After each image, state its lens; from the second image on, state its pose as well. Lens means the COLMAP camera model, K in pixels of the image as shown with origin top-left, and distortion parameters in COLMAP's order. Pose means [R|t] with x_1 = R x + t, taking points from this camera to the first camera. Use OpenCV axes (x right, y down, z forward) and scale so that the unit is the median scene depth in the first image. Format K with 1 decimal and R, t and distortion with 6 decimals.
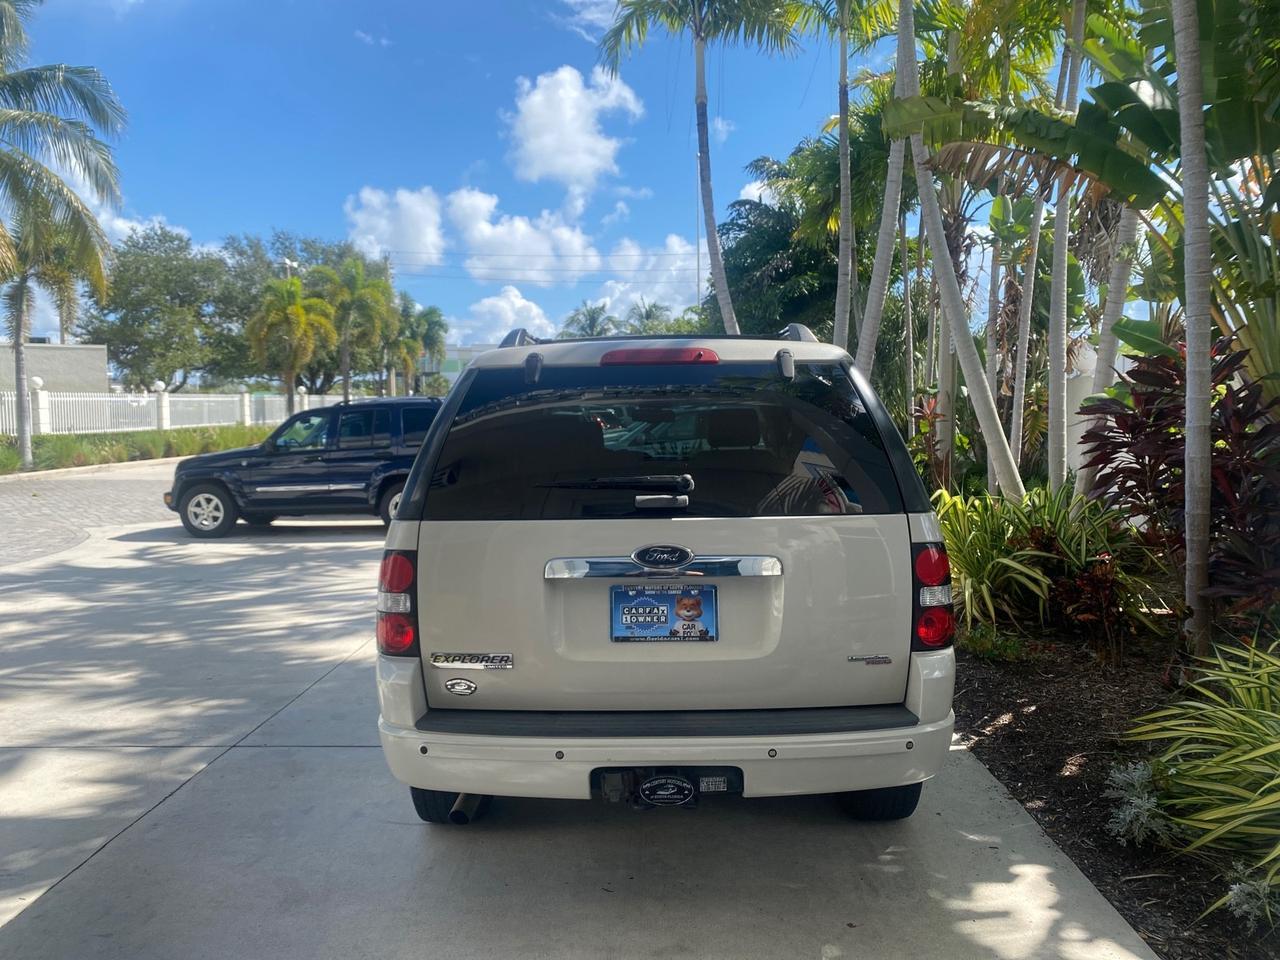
lens RADIAL K [[984.0, 0, 639.1], [0, 984.0, 473.6], [0, 0, 1]] dist [0.023306, -0.027825]
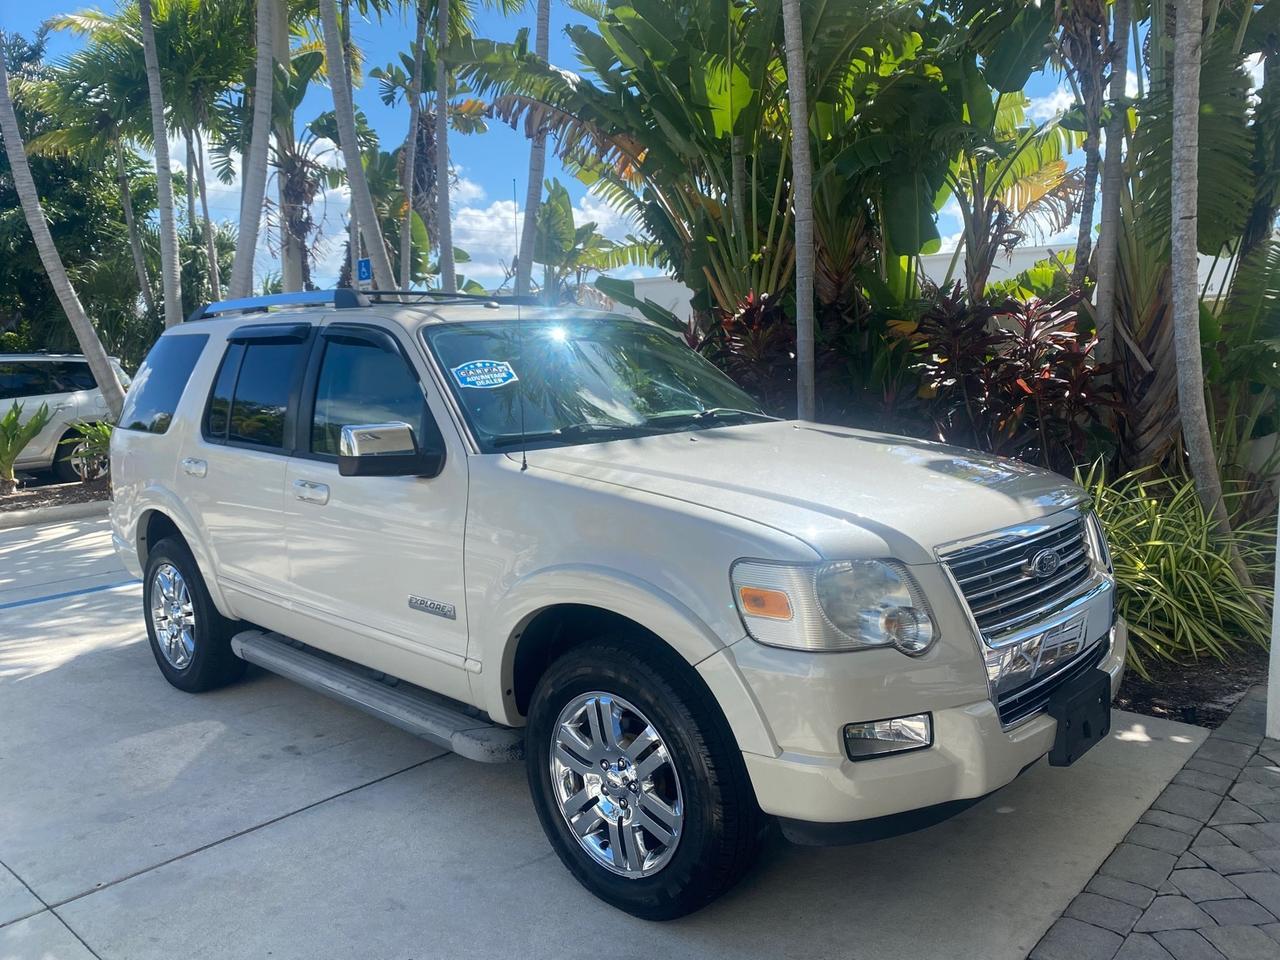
lens RADIAL K [[984.0, 0, 642.5], [0, 984.0, 473.5], [0, 0, 1]] dist [0.023306, -0.027825]
pose [[0.649531, -0.095276, 0.754342, -0.262226], [0.064123, 0.995448, 0.070514, -0.002945], [-0.757626, 0.002570, 0.652684, 0.143176]]
